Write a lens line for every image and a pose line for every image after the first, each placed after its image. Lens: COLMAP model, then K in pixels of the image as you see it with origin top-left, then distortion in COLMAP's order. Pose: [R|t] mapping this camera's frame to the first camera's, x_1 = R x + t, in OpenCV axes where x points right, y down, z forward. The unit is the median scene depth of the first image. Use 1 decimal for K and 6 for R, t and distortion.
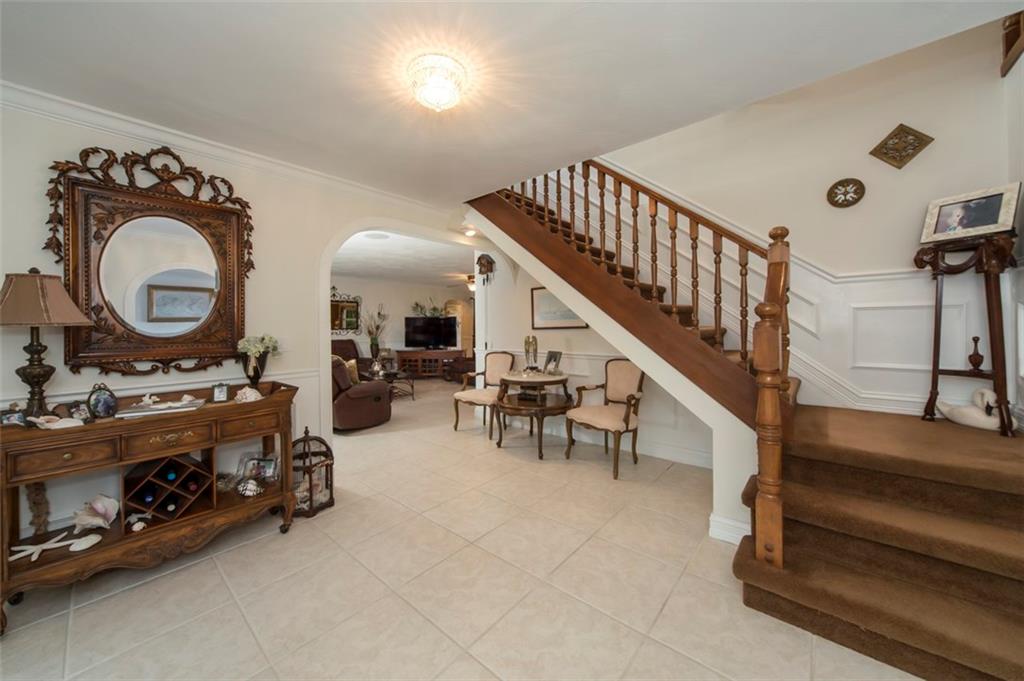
lens RADIAL K [[361.5, 0, 511.3], [0, 361.5, 325.9], [0, 0, 1]] dist [-0.000181, -0.000016]
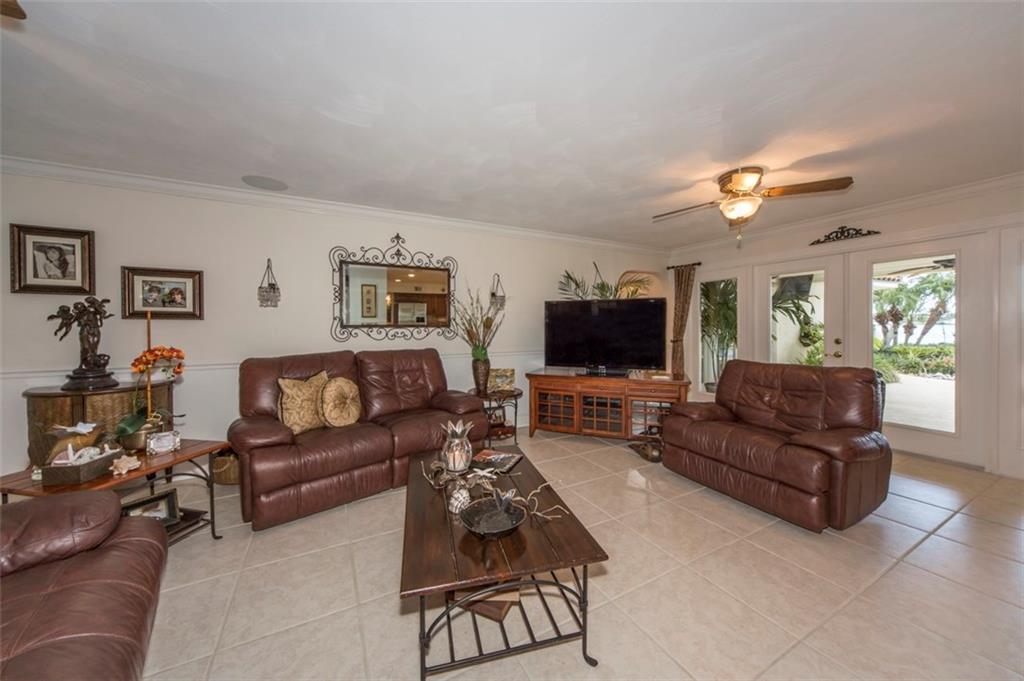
lens RADIAL K [[361.5, 0, 511.3], [0, 361.5, 325.9], [0, 0, 1]] dist [-0.000181, -0.000016]
pose [[0.928836, 0.006518, -0.370434, -0.166896], [-0.003092, 0.999947, 0.009842, 0.002699], [0.370478, -0.007996, 0.928807, 0.568232]]
